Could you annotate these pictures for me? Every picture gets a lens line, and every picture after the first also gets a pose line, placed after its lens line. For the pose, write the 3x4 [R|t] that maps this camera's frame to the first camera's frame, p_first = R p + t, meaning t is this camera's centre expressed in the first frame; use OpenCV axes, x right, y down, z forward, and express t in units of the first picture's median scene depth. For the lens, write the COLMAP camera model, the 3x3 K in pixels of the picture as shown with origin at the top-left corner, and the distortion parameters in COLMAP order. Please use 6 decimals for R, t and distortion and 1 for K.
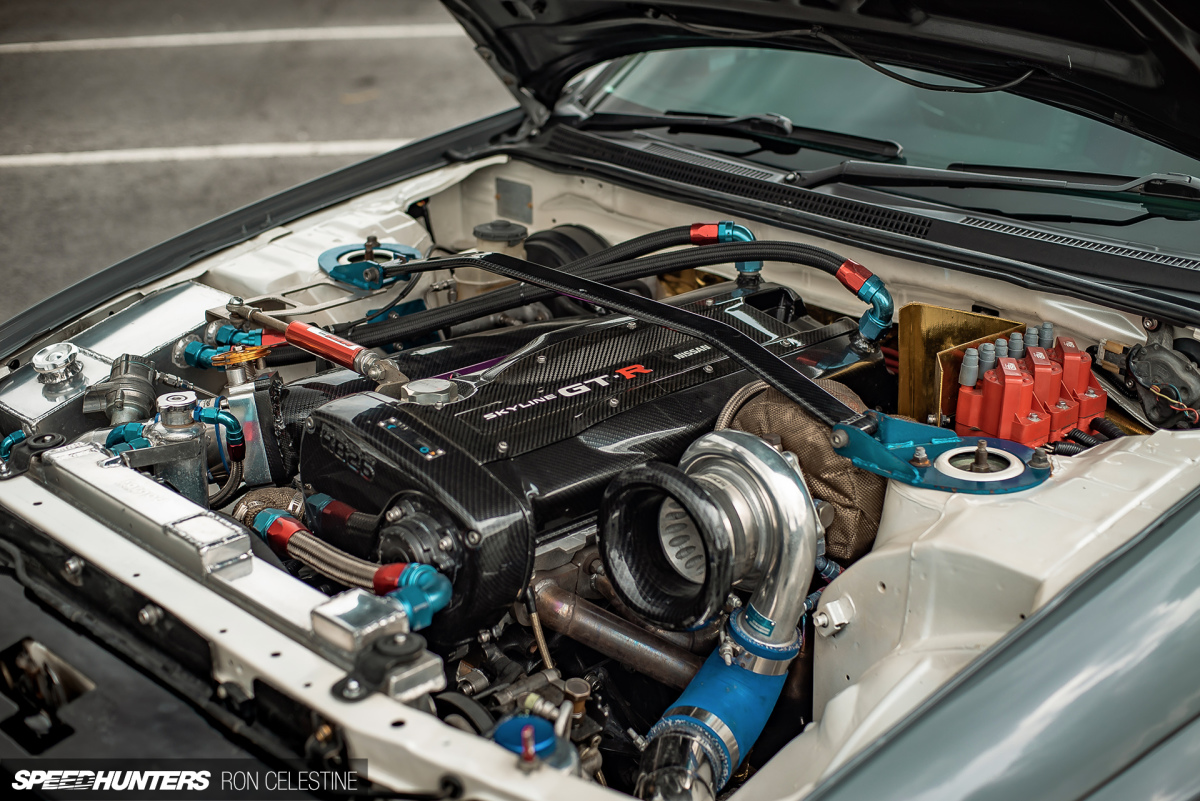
lens RADIAL K [[1718.5, 0, 600.0], [0, 1718.5, 400.5], [0, 0, 1]] dist [0.004939, 0.020976]
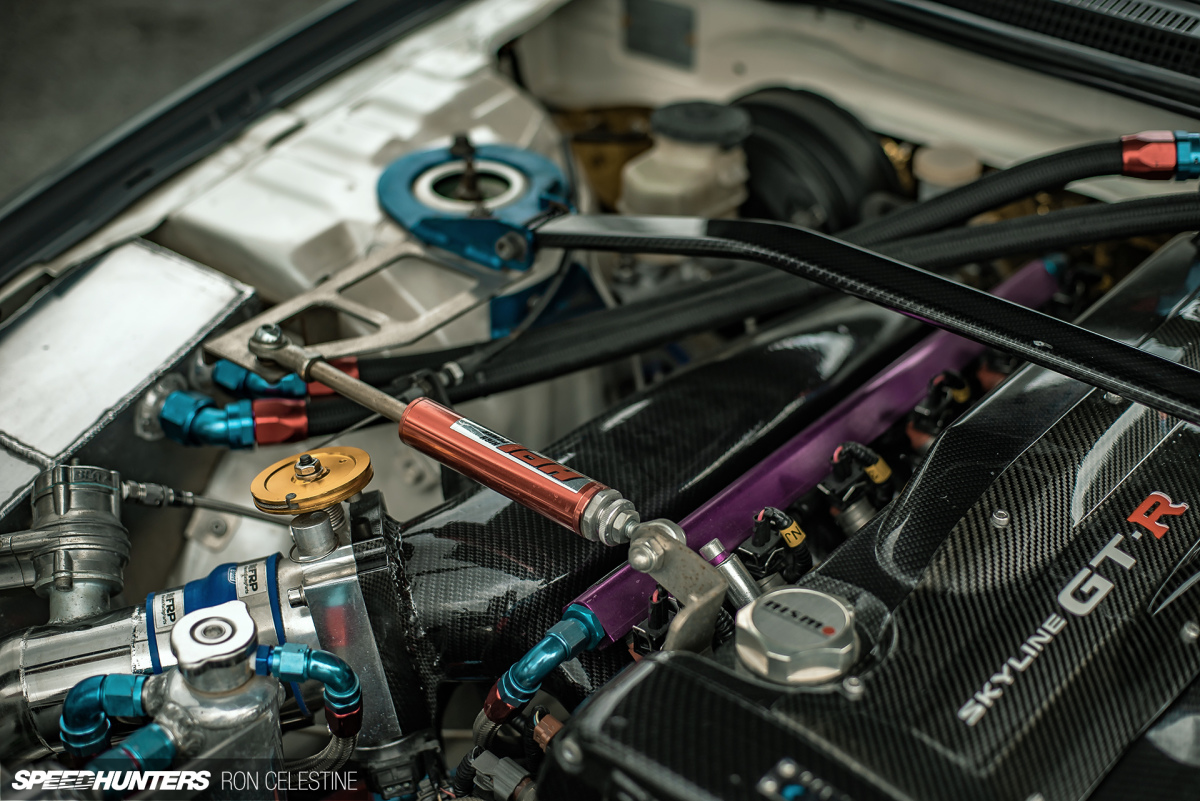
lens RADIAL K [[1719.1, 0, 600.0], [0, 1719.1, 400.5], [0, 0, 1]] dist [-0.037675, -0.123301]
pose [[0.992059, -0.052526, 0.114277, -0.169168], [0.027906, 0.977896, 0.207223, -0.135461], [-0.122636, -0.202389, 0.971596, 0.484314]]
